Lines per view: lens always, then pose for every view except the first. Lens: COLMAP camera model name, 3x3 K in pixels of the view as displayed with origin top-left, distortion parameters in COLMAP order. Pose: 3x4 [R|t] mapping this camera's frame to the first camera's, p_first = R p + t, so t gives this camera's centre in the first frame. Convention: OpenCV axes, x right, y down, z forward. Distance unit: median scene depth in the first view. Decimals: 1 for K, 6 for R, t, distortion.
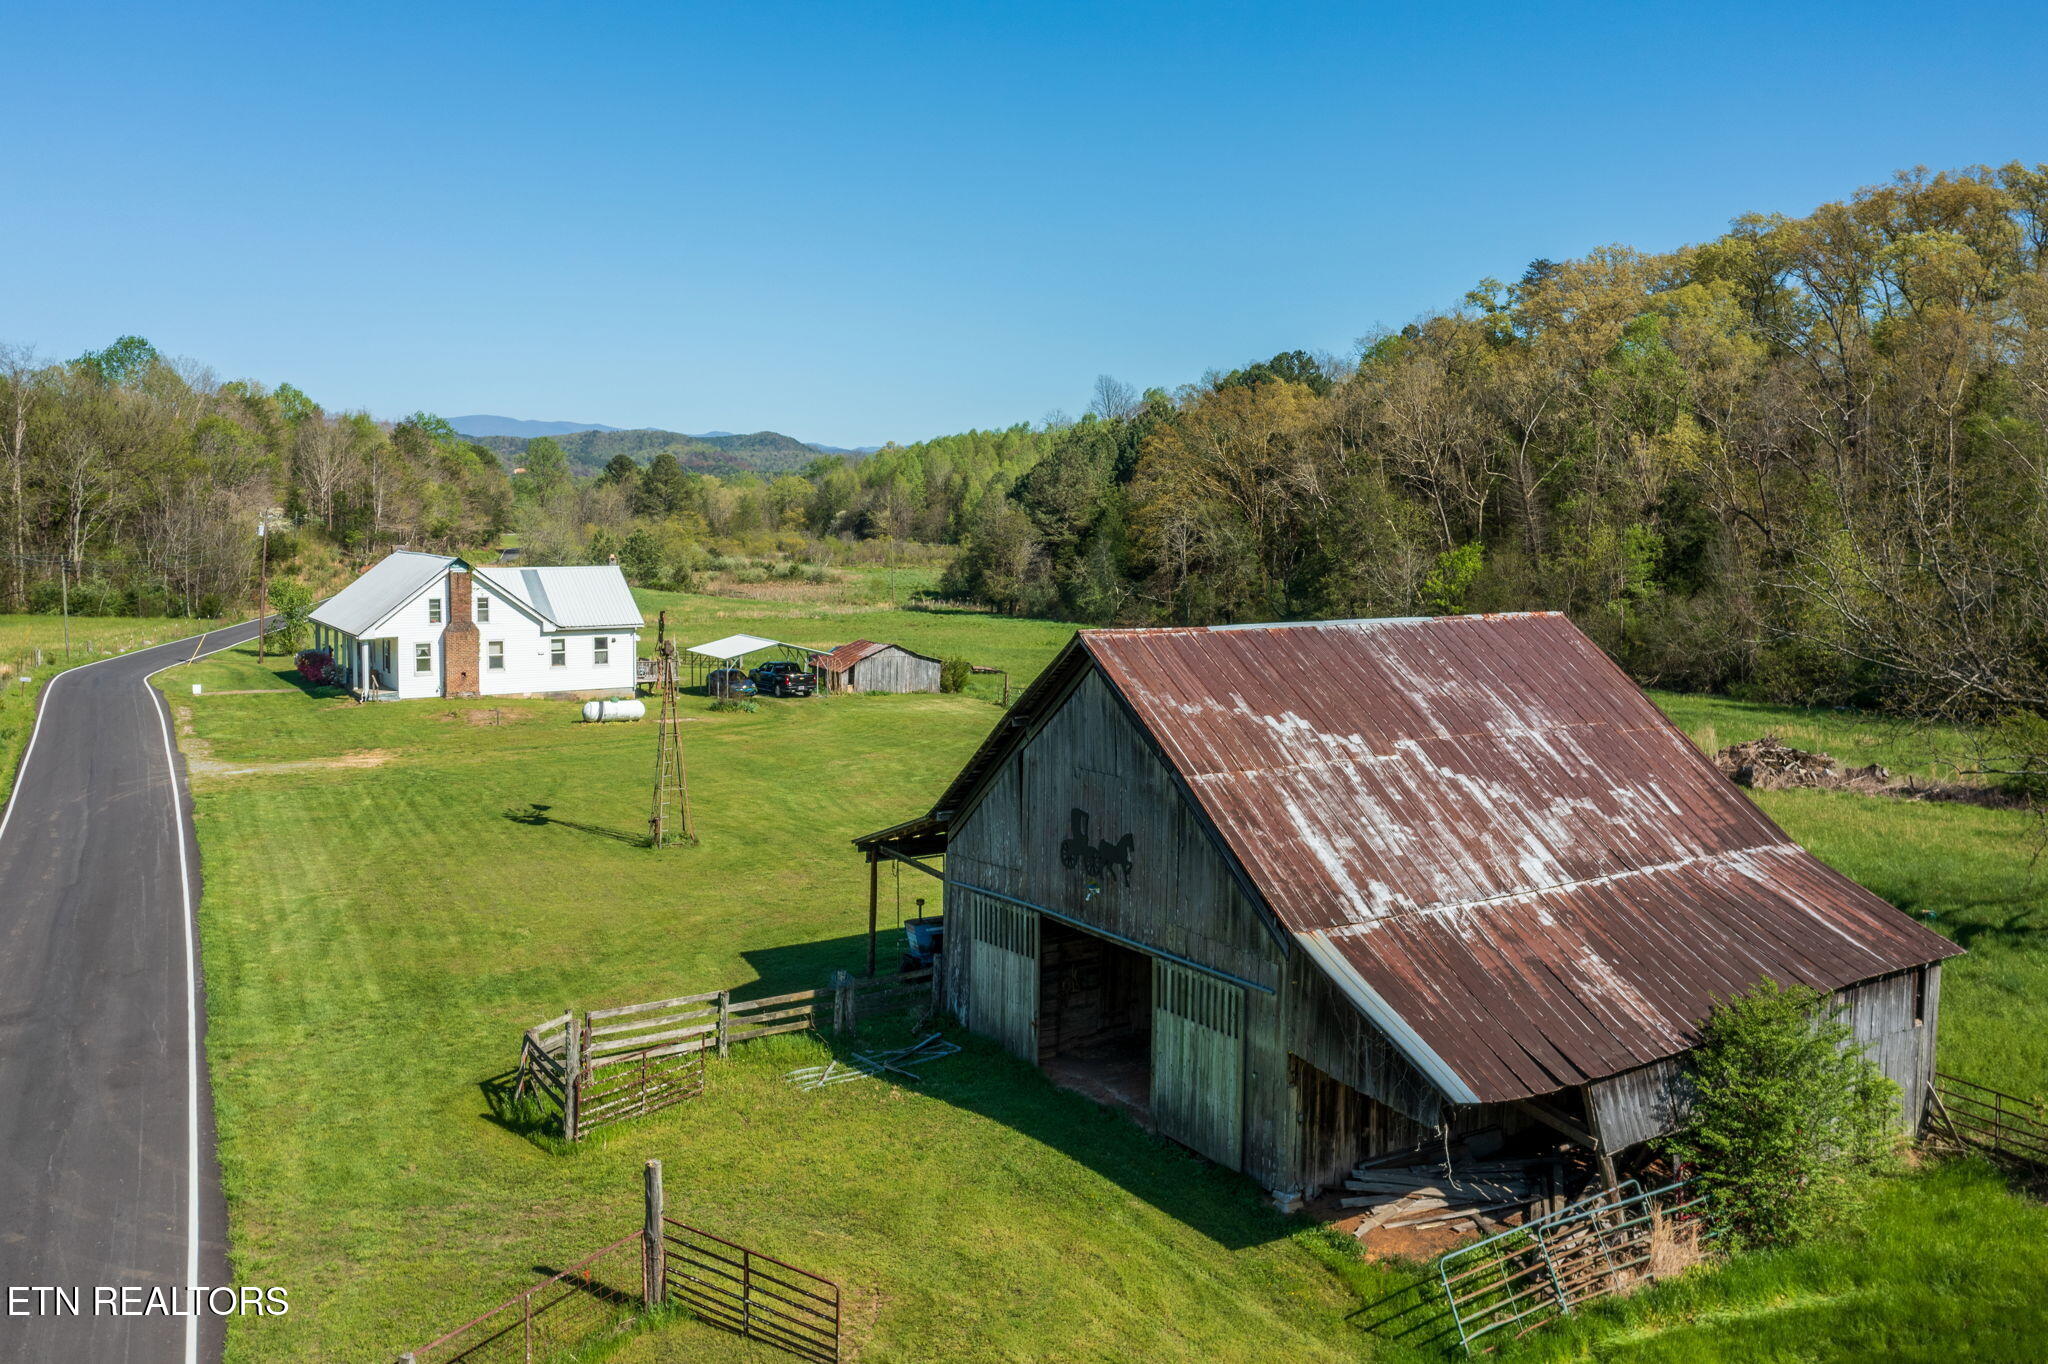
lens RADIAL K [[1676.0, 0, 1024.0], [0, 1676.0, 682.0], [0, 0, 1]] dist [0.005935, 0.020246]
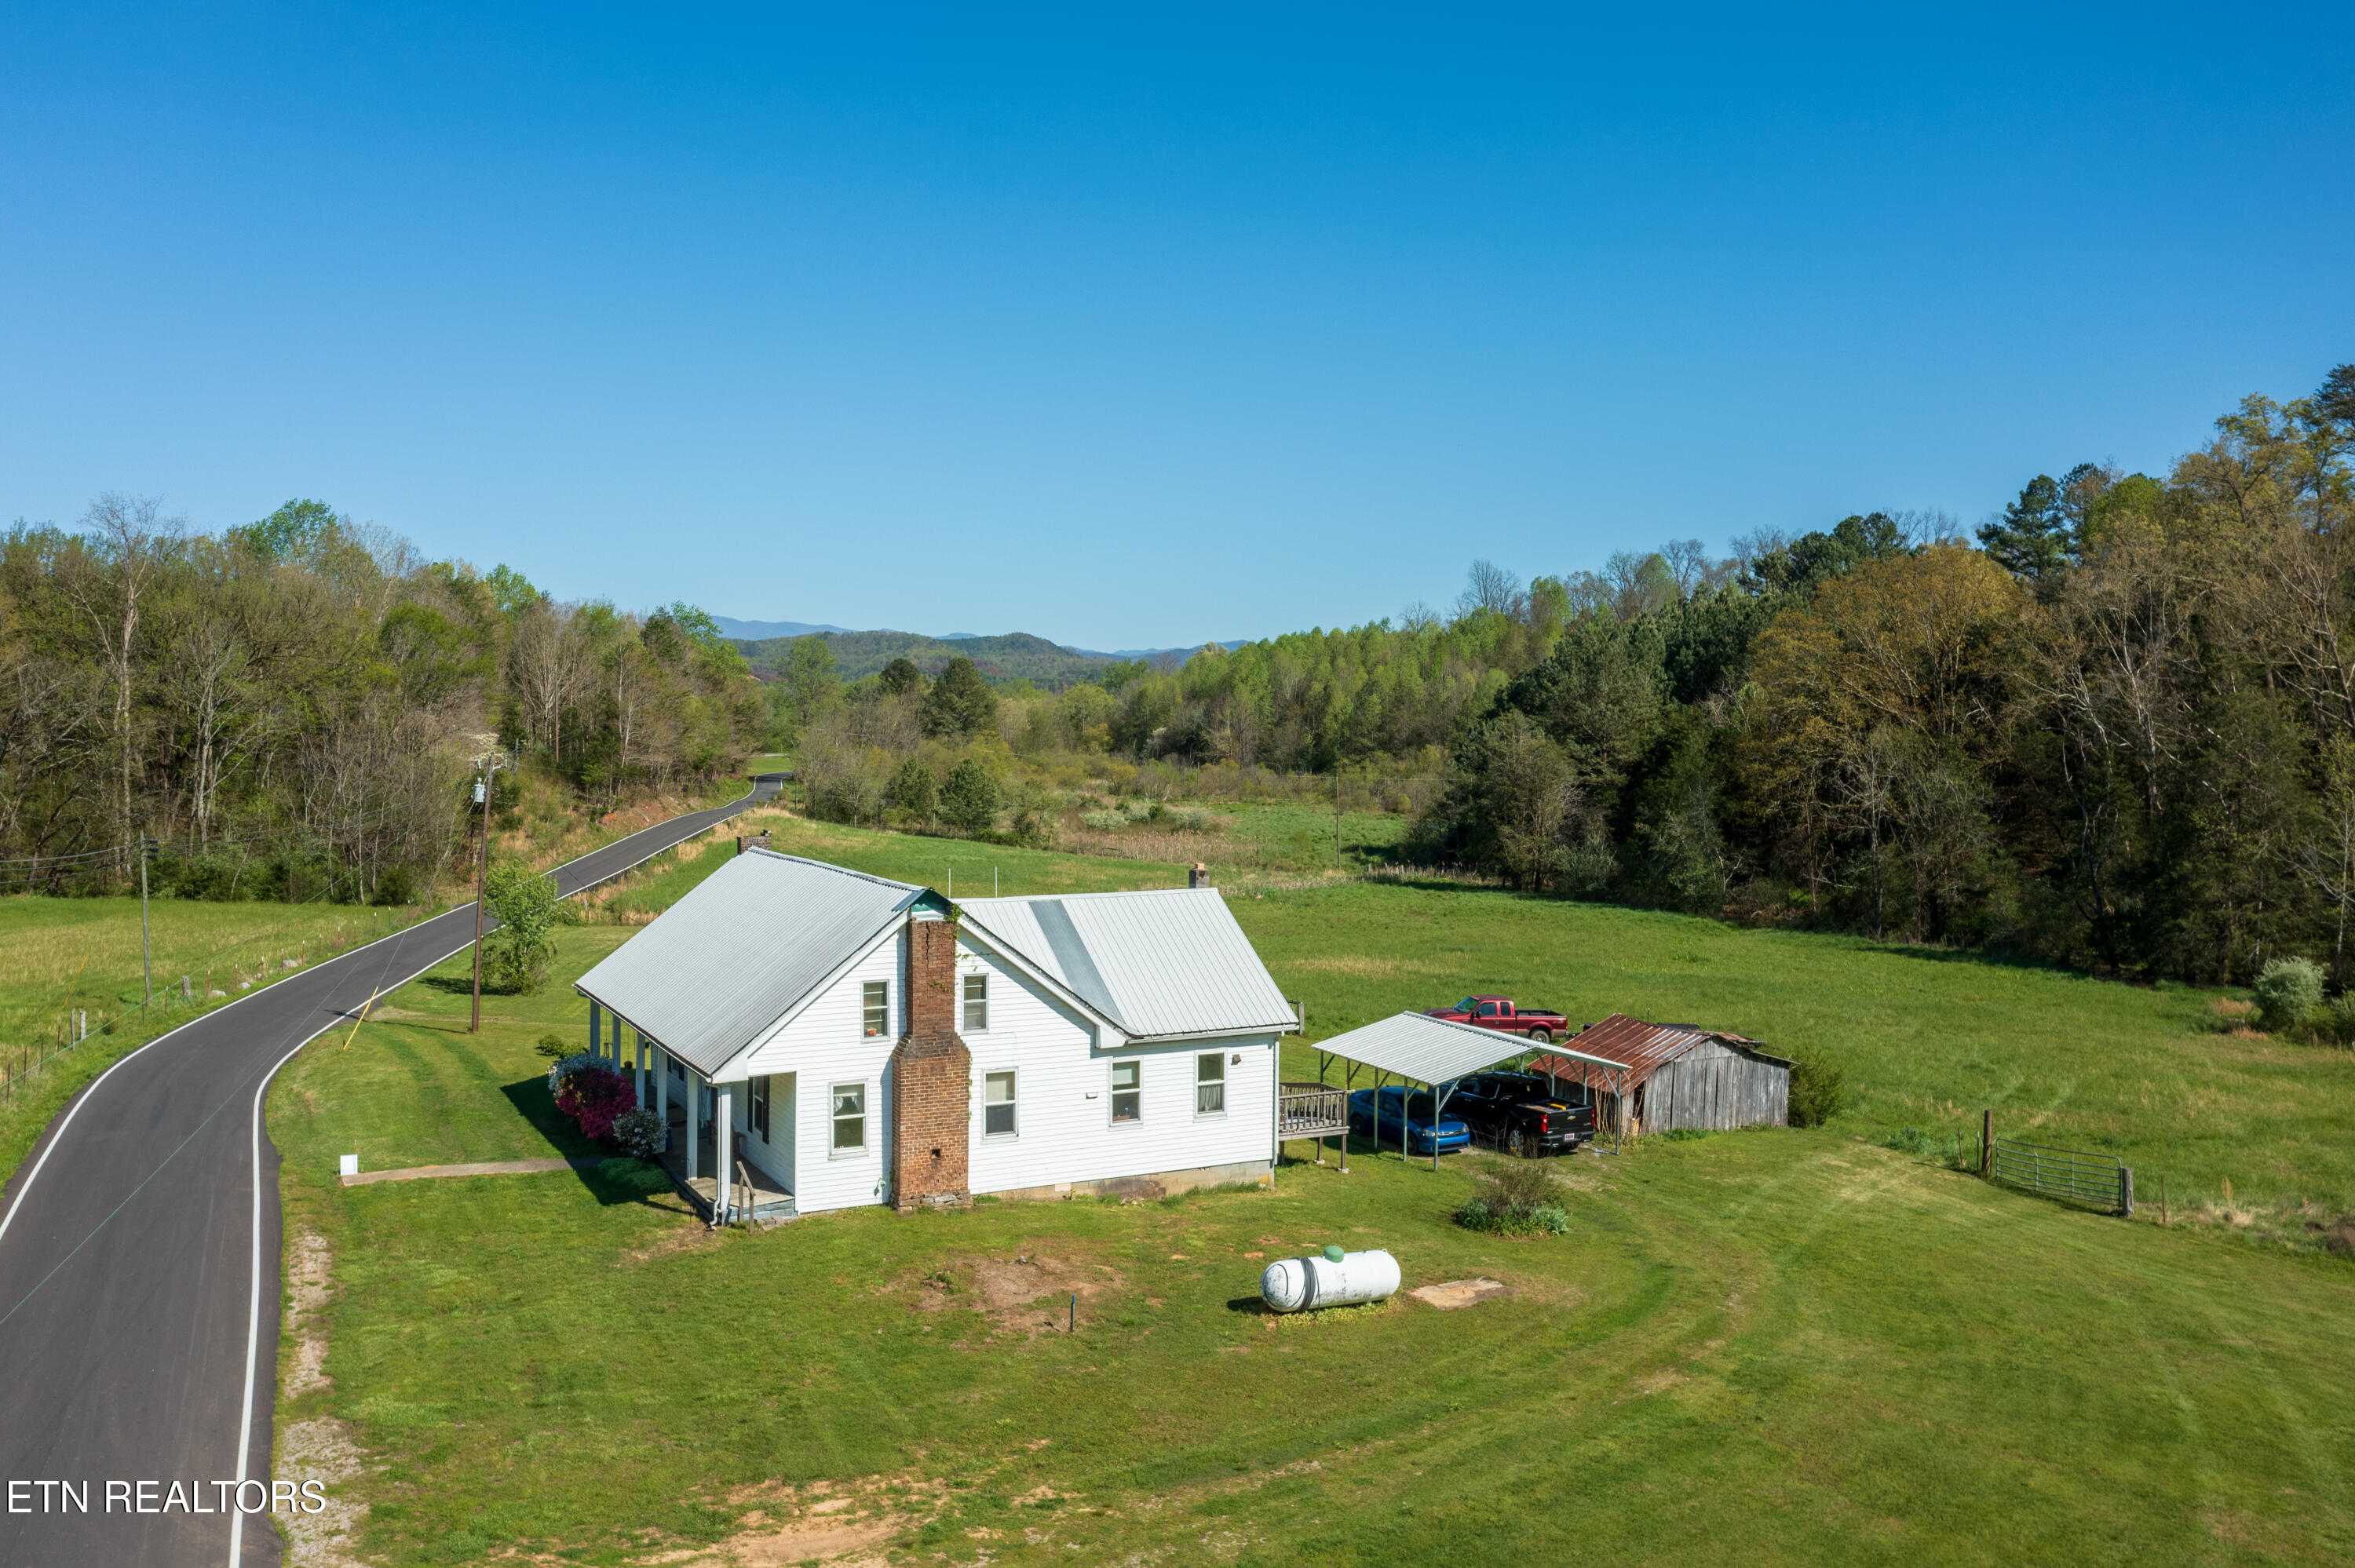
lens RADIAL K [[1926.9, 0, 1177.5], [0, 1926.9, 784.0], [0, 0, 1]] dist [0.005935, 0.020246]
pose [[0.997717, 0.003628, -0.067434, -0.157071], [-0.008335, 0.997536, -0.069658, -0.043935], [0.067015, 0.070061, 0.995289, 0.328271]]
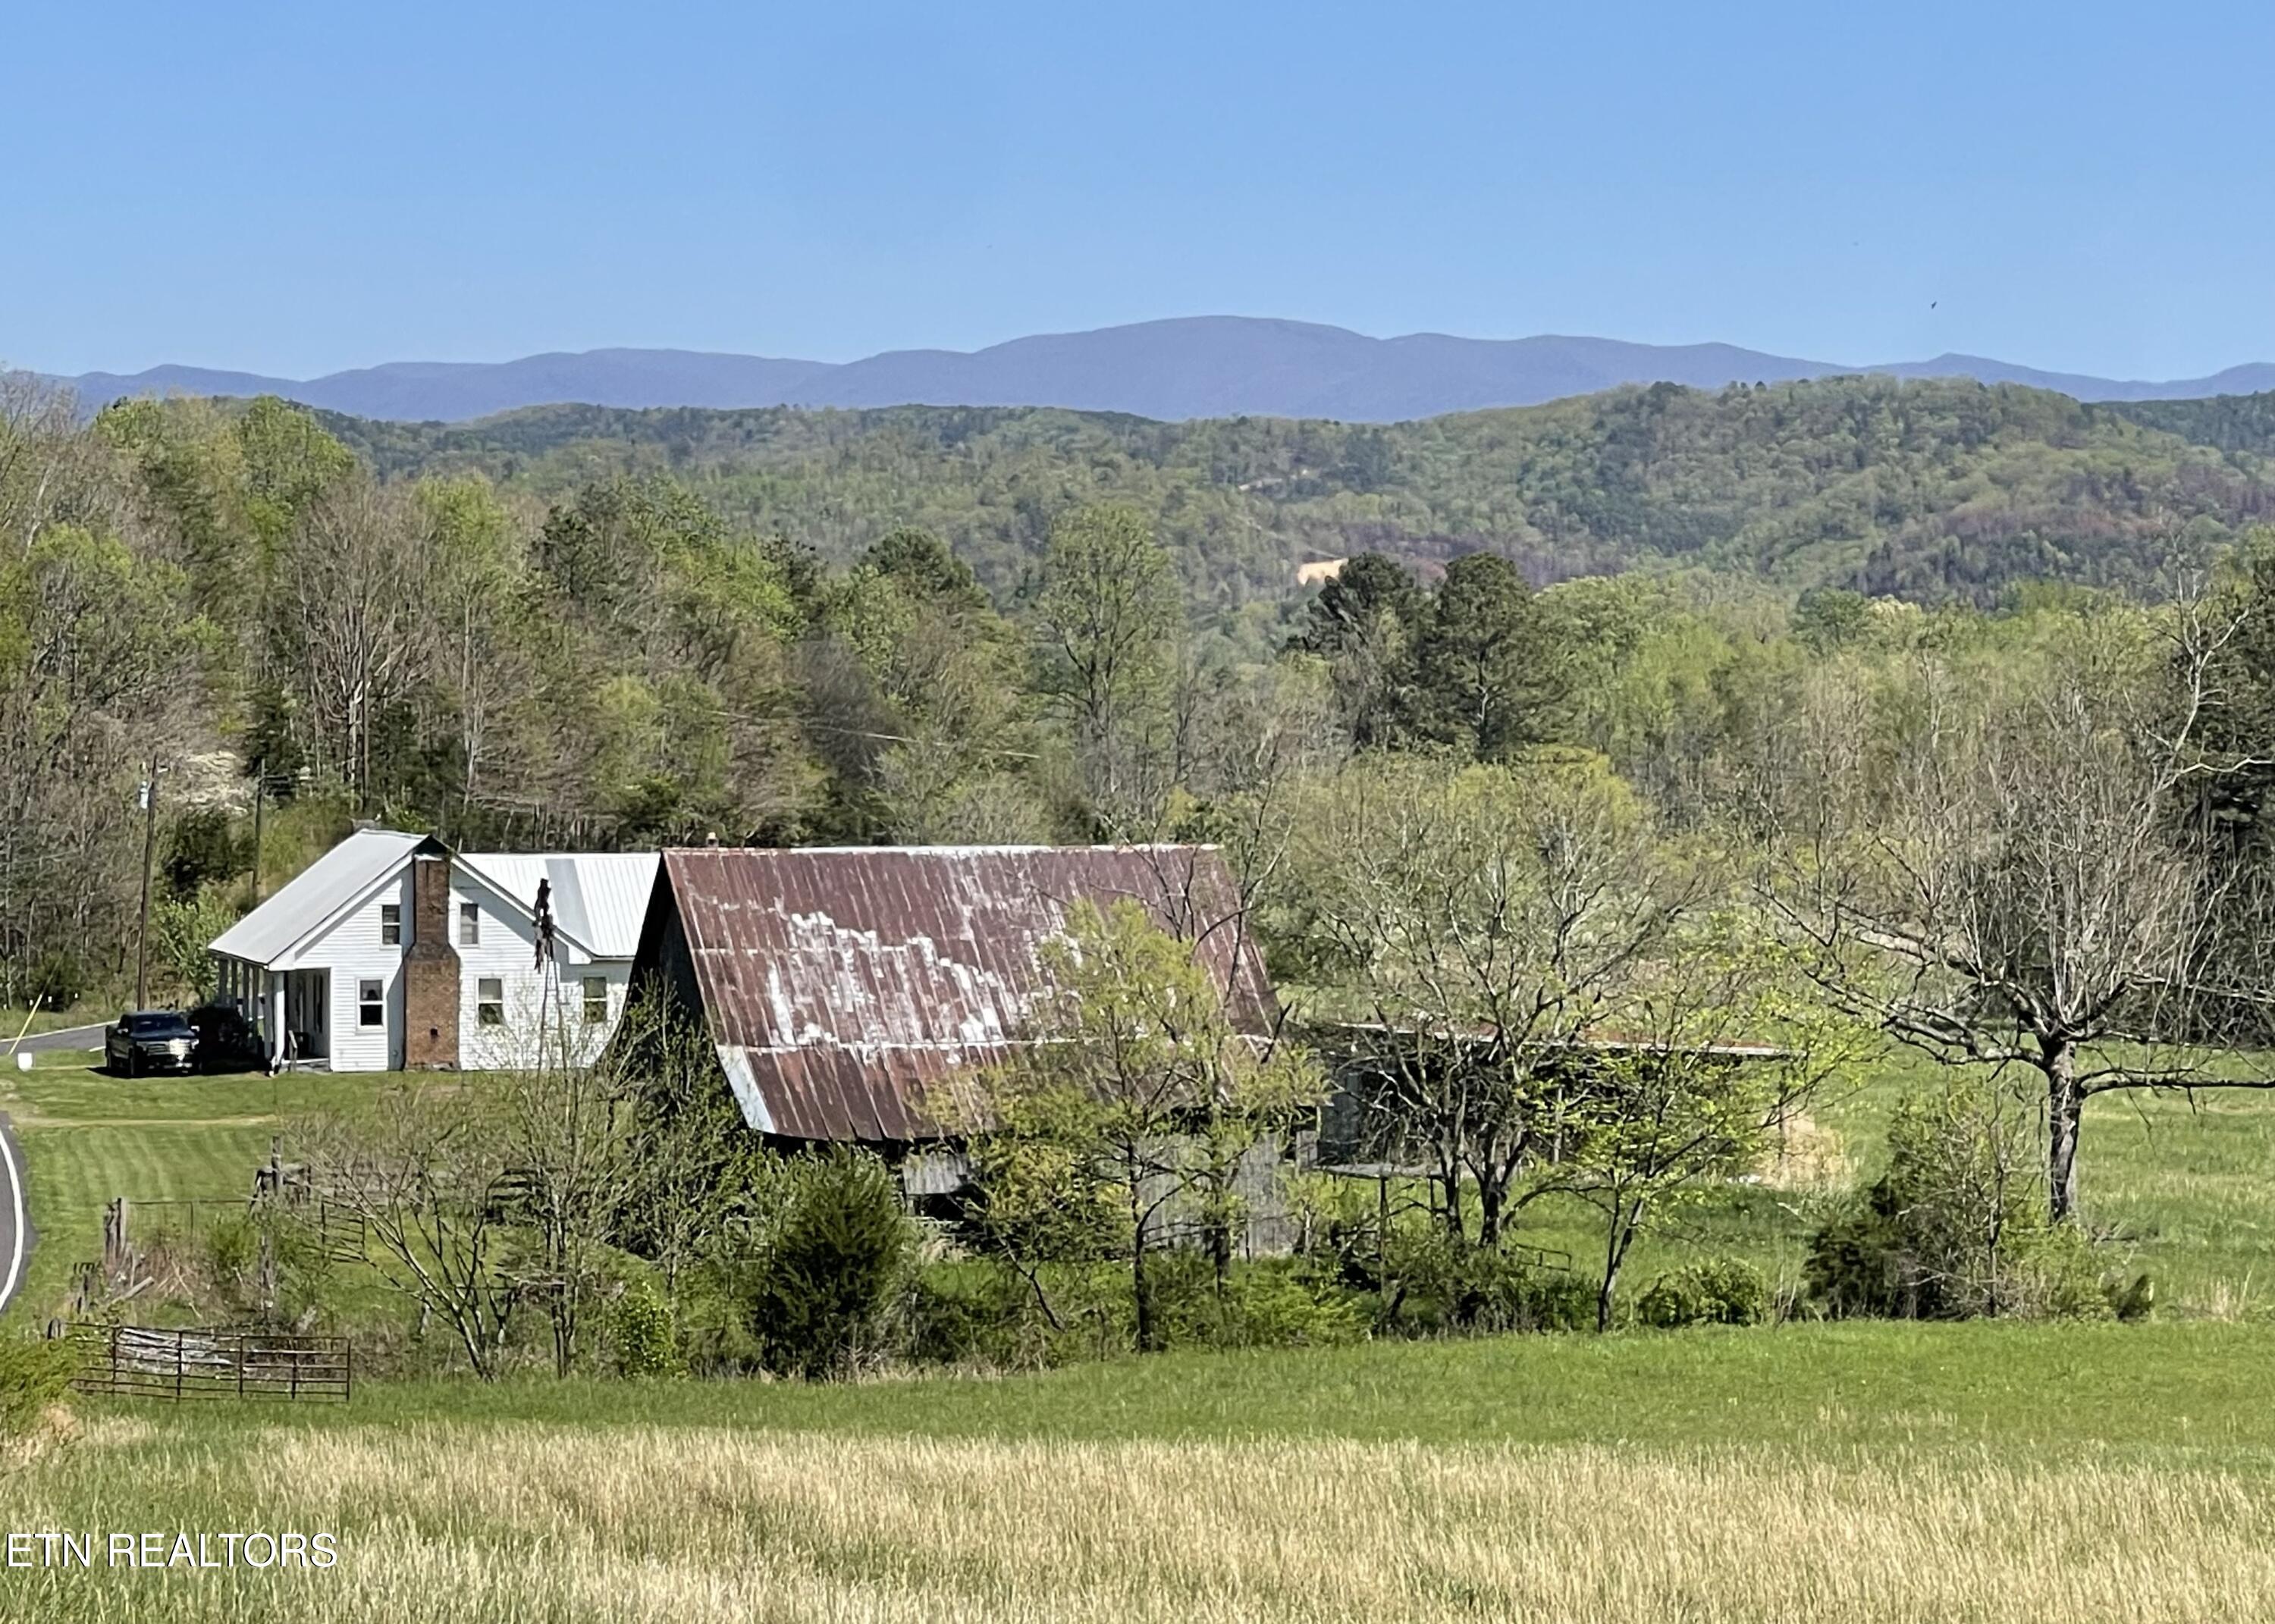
lens RADIAL K [[7960.2, 0, 1193.3], [0, 7960.2, 809.4], [0, 0, 1]] dist [0.021235, 2.577395]
pose [[0.952221, -0.007347, -0.305321, 0.513281], [-0.020878, 0.995806, -0.089074, 0.106580], [0.304695, 0.091193, 0.948074, -1.045751]]
